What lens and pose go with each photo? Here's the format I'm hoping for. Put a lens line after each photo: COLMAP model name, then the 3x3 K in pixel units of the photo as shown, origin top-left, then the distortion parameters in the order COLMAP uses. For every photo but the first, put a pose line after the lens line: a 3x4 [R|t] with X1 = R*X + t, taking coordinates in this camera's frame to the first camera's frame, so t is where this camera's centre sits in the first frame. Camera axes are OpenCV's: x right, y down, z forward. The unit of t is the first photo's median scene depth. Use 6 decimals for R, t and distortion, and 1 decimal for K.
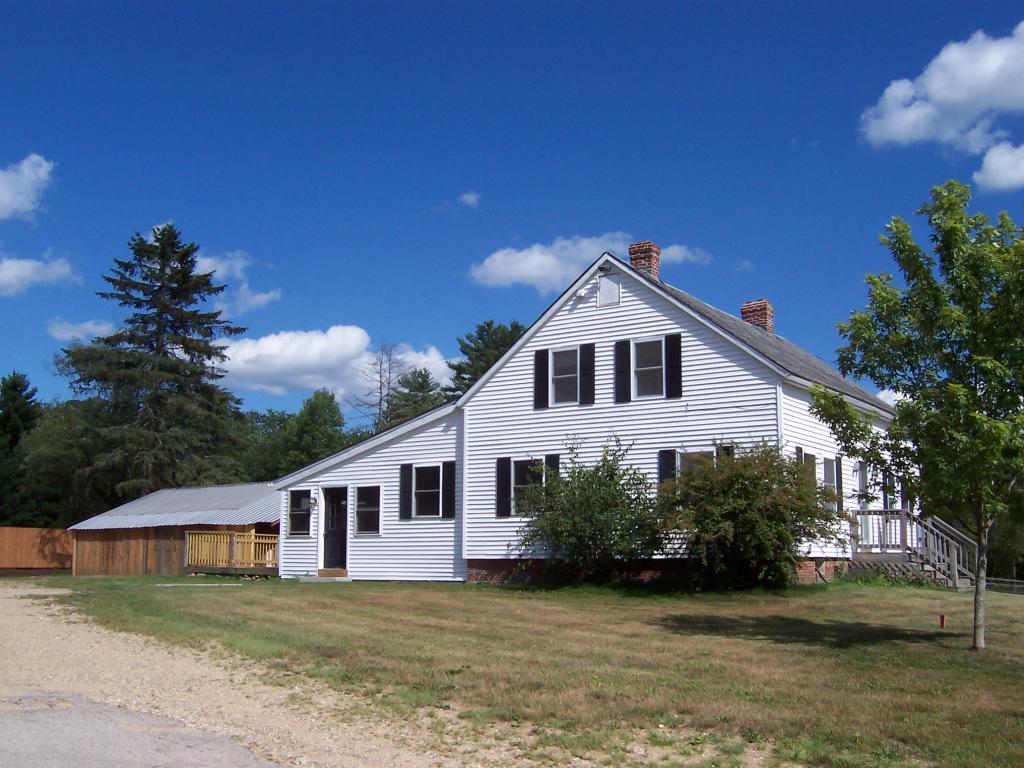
lens RADIAL K [[1115.6, 0, 512.0], [0, 1115.6, 384.0], [0, 0, 1]] dist [-0.141674, 0.278352]
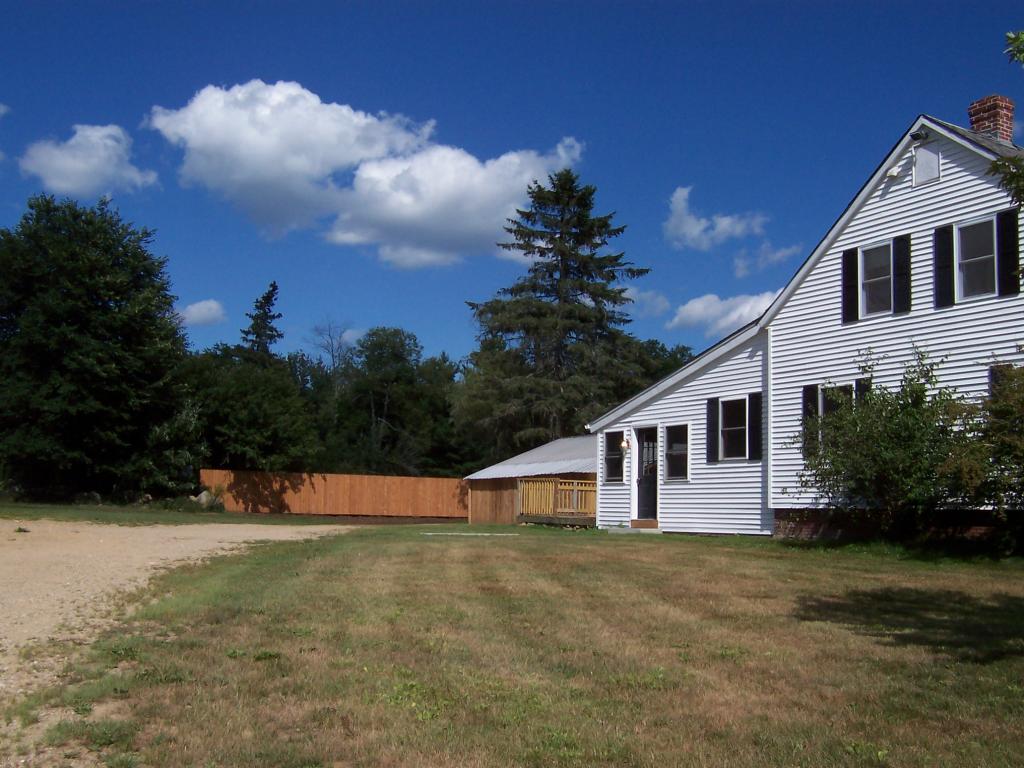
lens RADIAL K [[1115.6, 0, 512.0], [0, 1115.6, 384.0], [0, 0, 1]] dist [-0.141674, 0.278352]
pose [[0.897270, -0.034755, -0.440113, 0.142760], [0.053166, 0.998148, 0.029568, 0.027571], [0.438270, -0.049929, 0.897456, 0.164740]]
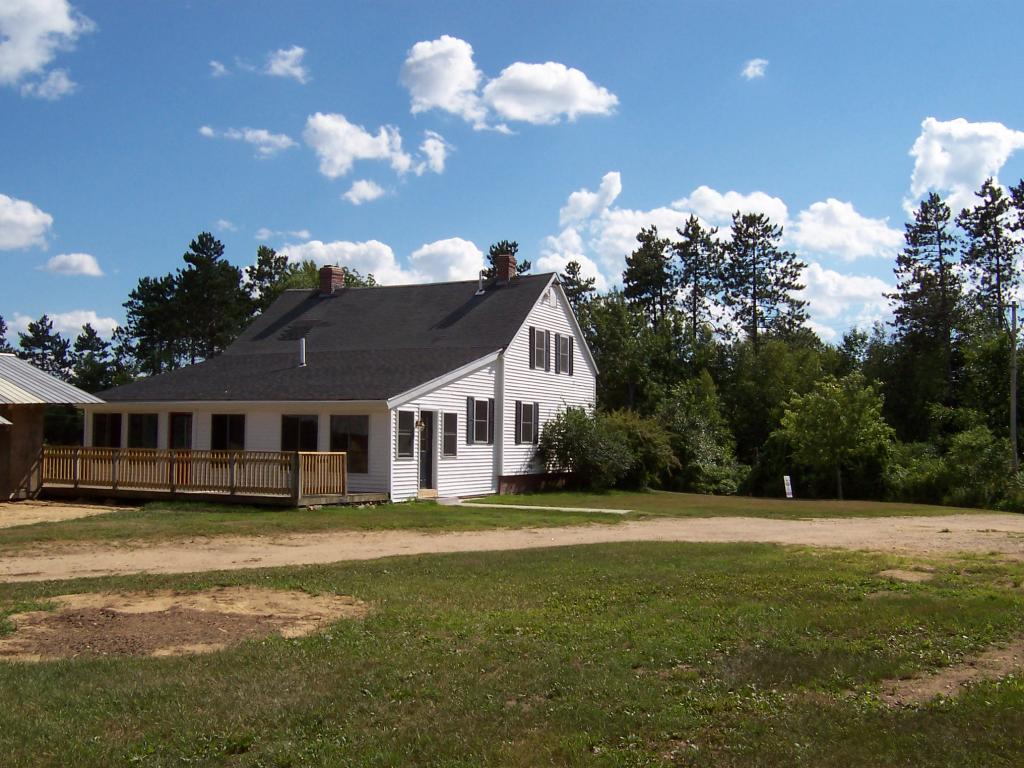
lens RADIAL K [[1115.6, 0, 512.0], [0, 1115.6, 384.0], [0, 0, 1]] dist [-0.141674, 0.278352]
pose [[-0.151845, 0.058842, 0.986651, -1.249958], [-0.148931, 0.985467, -0.081691, 0.147455], [-0.977120, -0.159347, -0.140875, 1.121073]]
